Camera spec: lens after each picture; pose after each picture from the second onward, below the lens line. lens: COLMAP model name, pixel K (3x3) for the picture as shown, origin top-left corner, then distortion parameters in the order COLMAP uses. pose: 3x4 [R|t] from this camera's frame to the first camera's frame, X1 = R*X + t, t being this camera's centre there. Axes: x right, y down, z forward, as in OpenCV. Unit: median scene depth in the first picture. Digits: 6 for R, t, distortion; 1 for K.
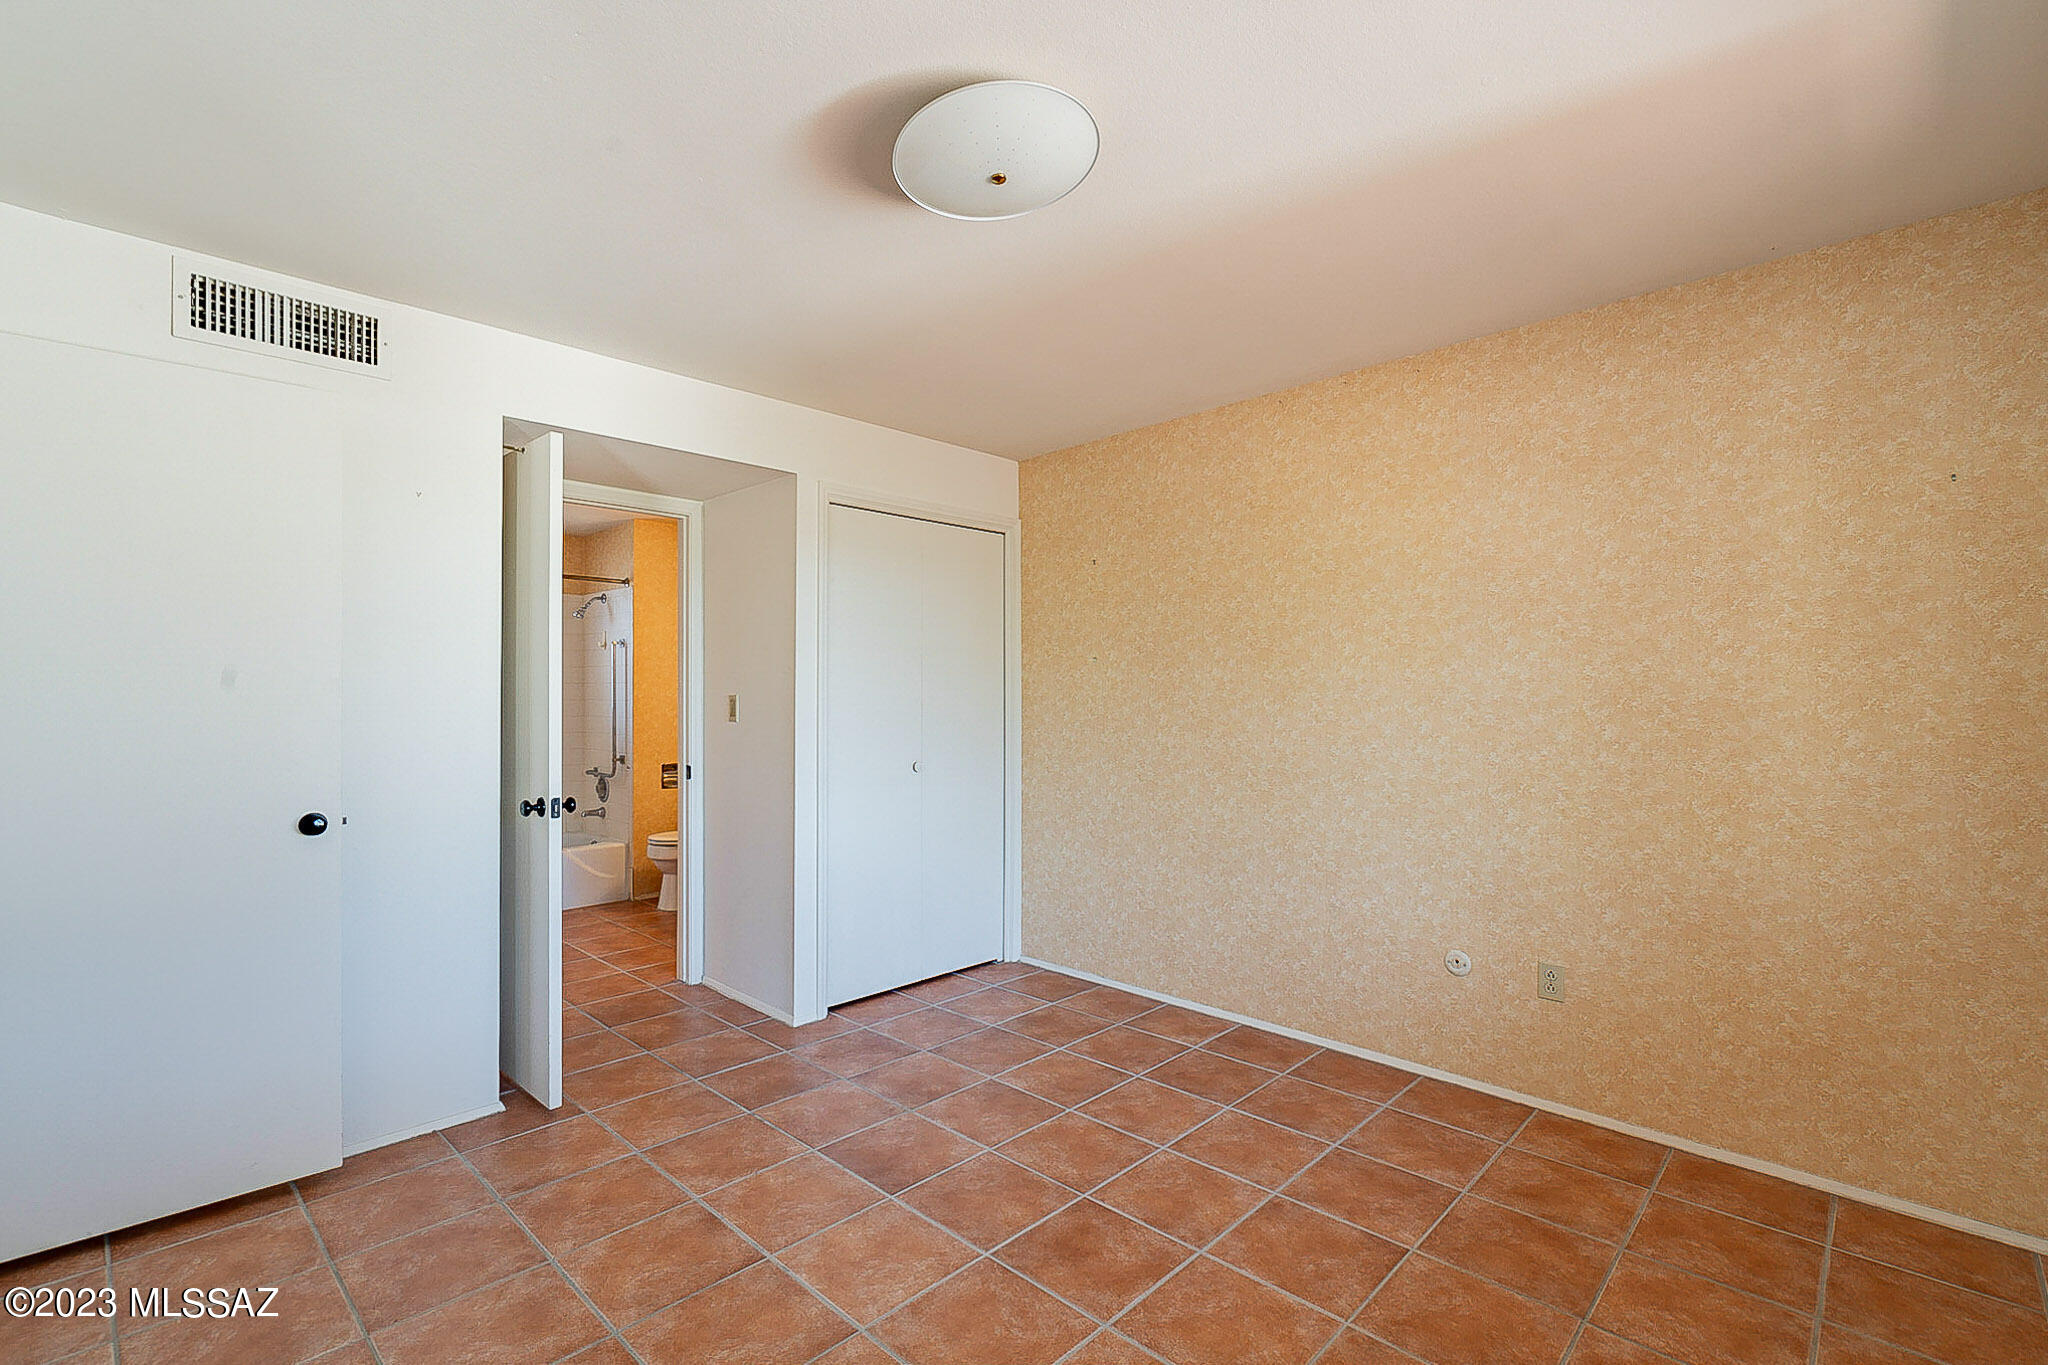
lens RADIAL K [[922.3, 0, 1020.7], [0, 922.3, 692.2], [0, 0, 1]] dist [-0.000965, 0.000181]
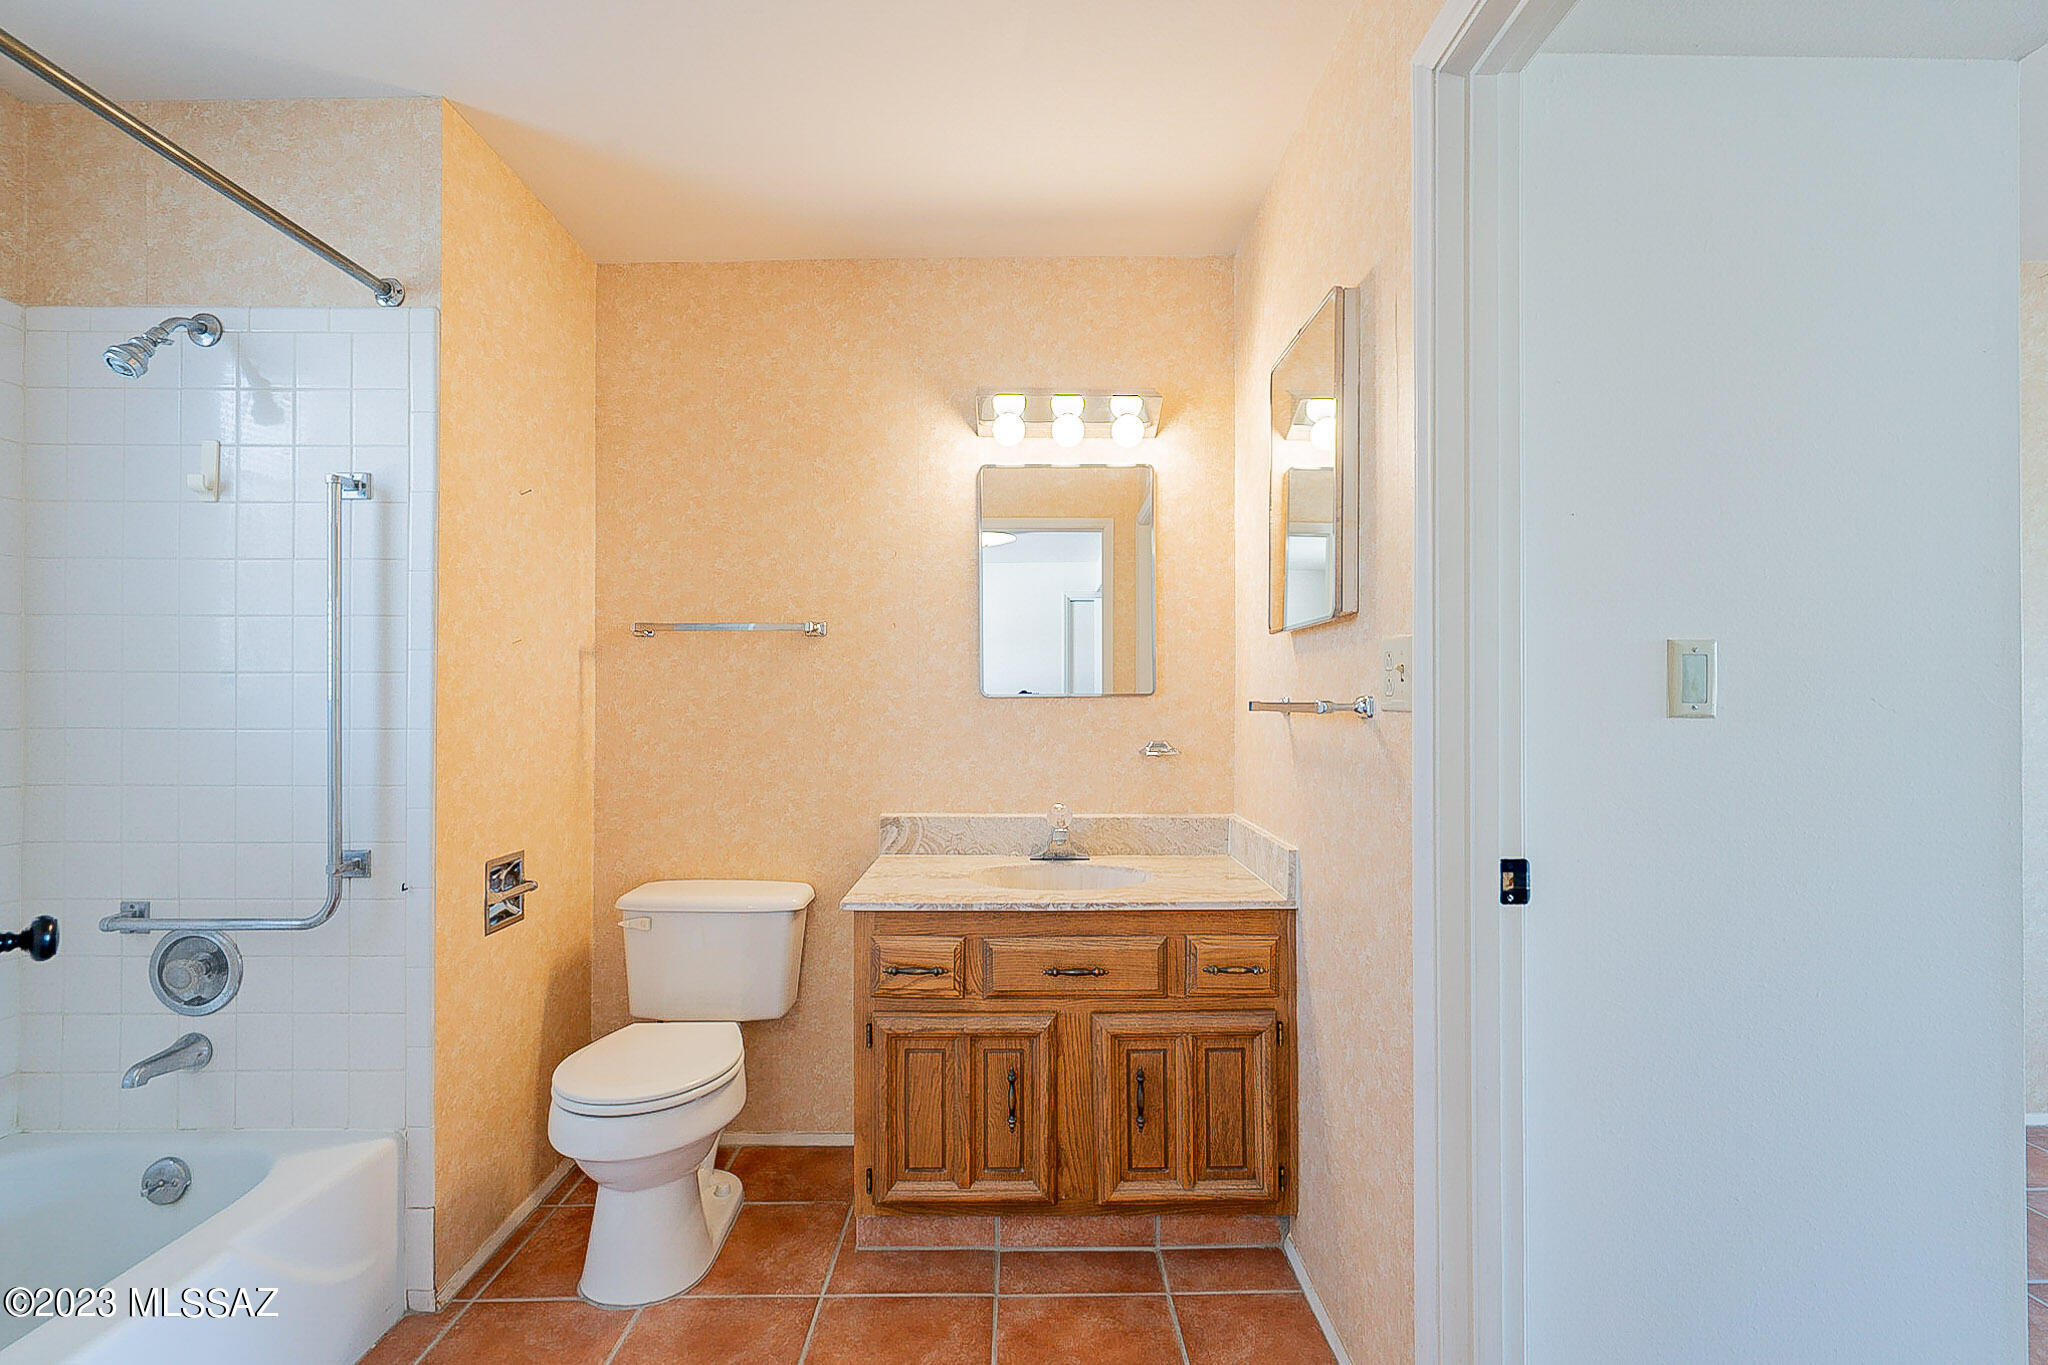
lens RADIAL K [[922.3, 0, 1020.7], [0, 922.3, 692.2], [0, 0, 1]] dist [-0.000965, 0.000181]
pose [[0.706006, 0.003649, 0.708196, -0.489171], [-0.003673, 0.999992, -0.001491, 0.014667], [-0.708196, -0.001549, 0.706014, 0.618013]]
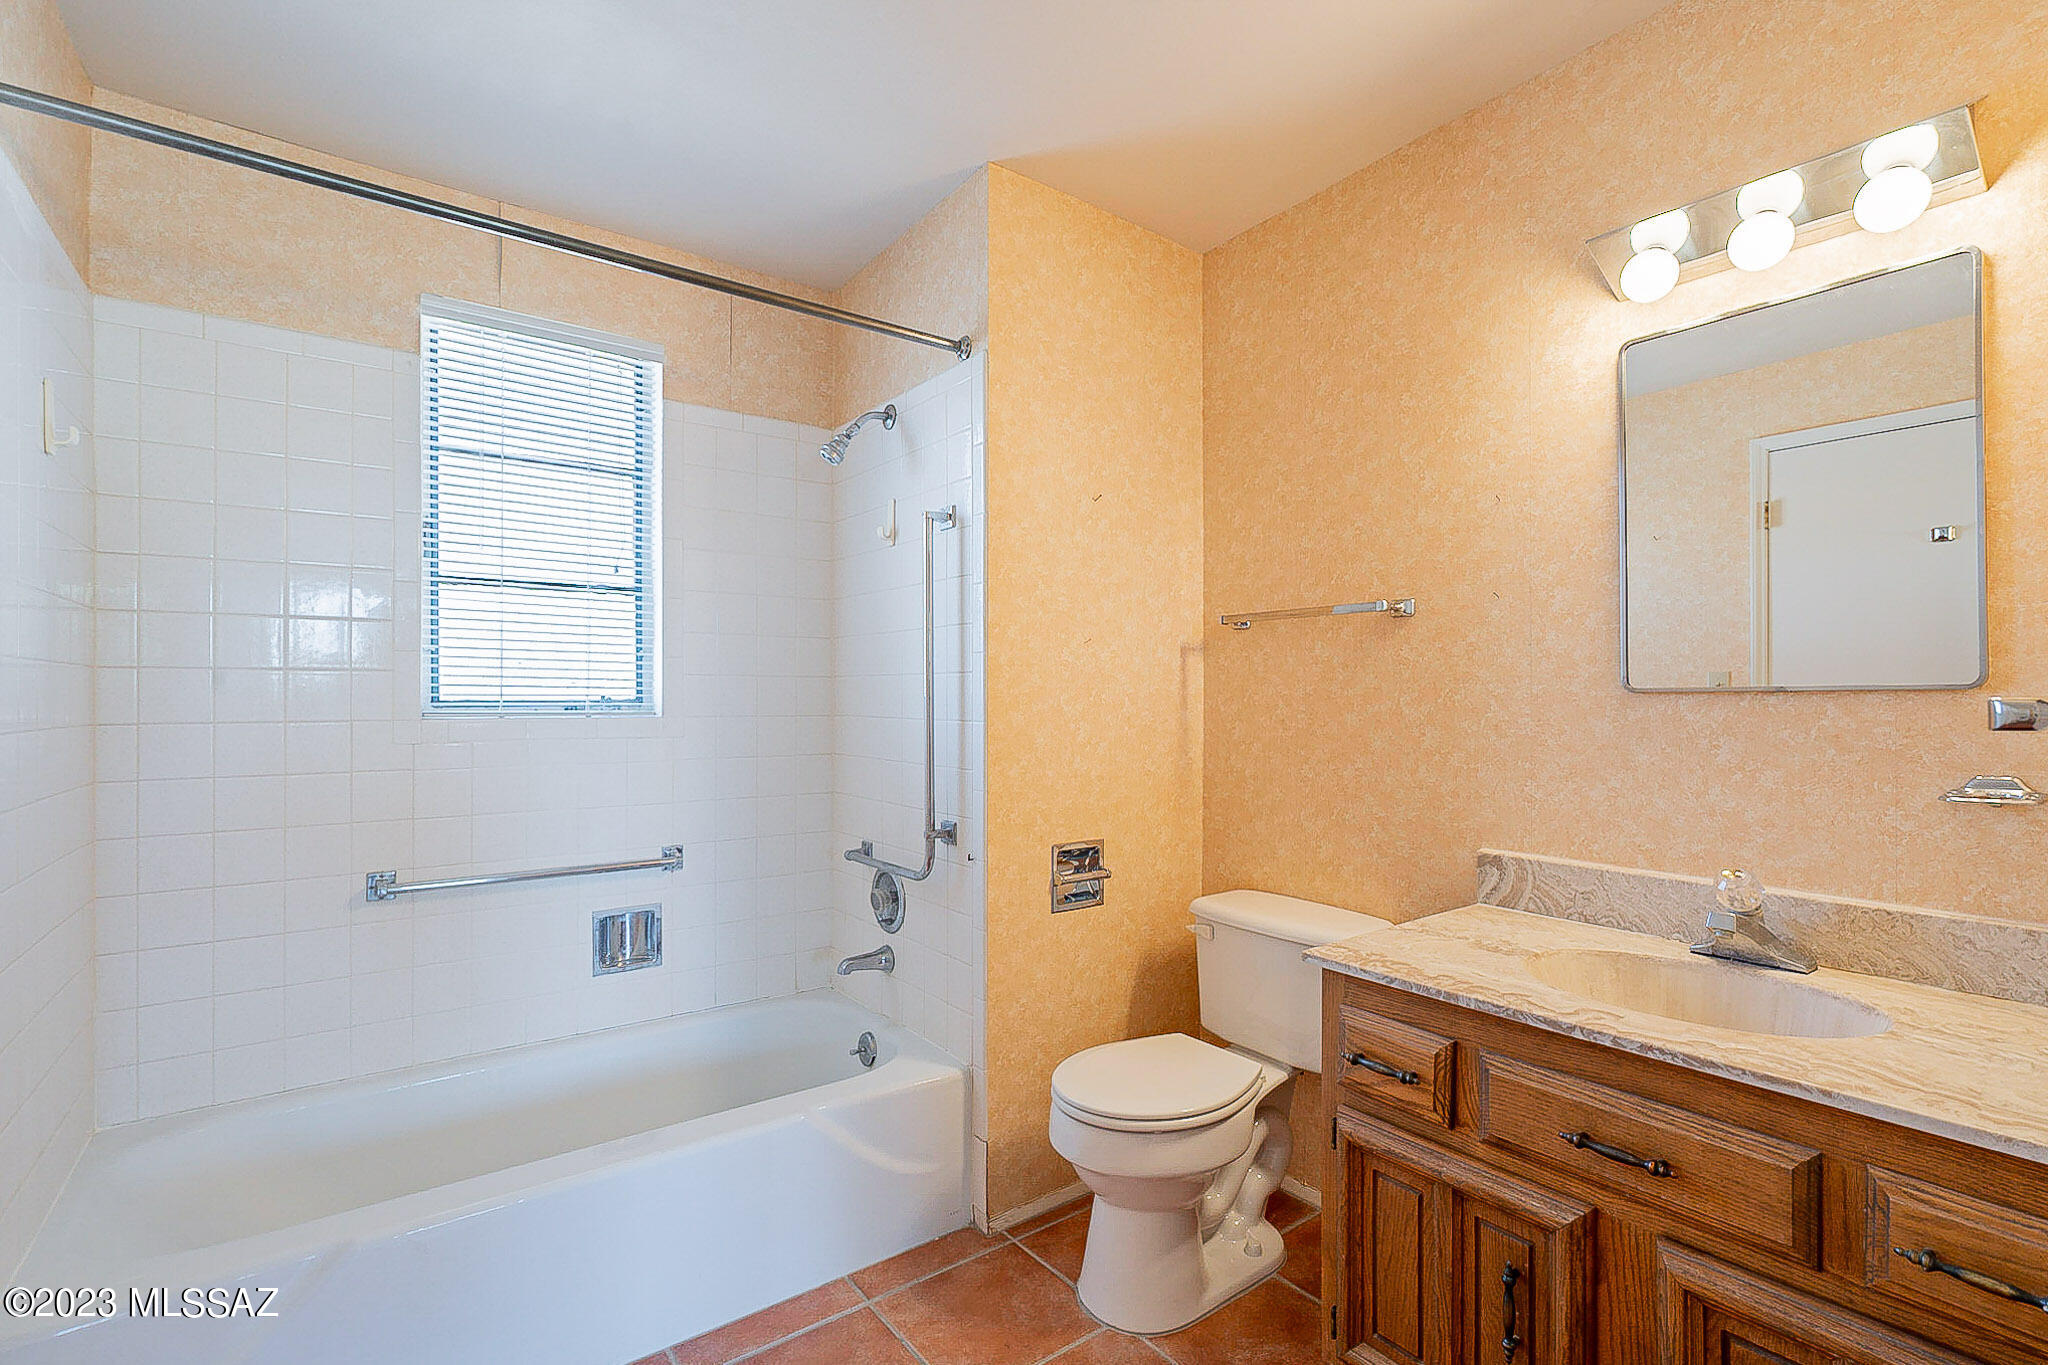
lens RADIAL K [[941.5, 0, 1066.5], [0, 941.5, 692.5], [0, 0, 1]] dist [-0.001410, 0.000544]
pose [[0.992186, -0.002347, -0.124742, -0.334506], [0.002759, 0.999991, 0.003131, 0.015138], [0.124733, -0.003451, 0.992184, 0.623765]]
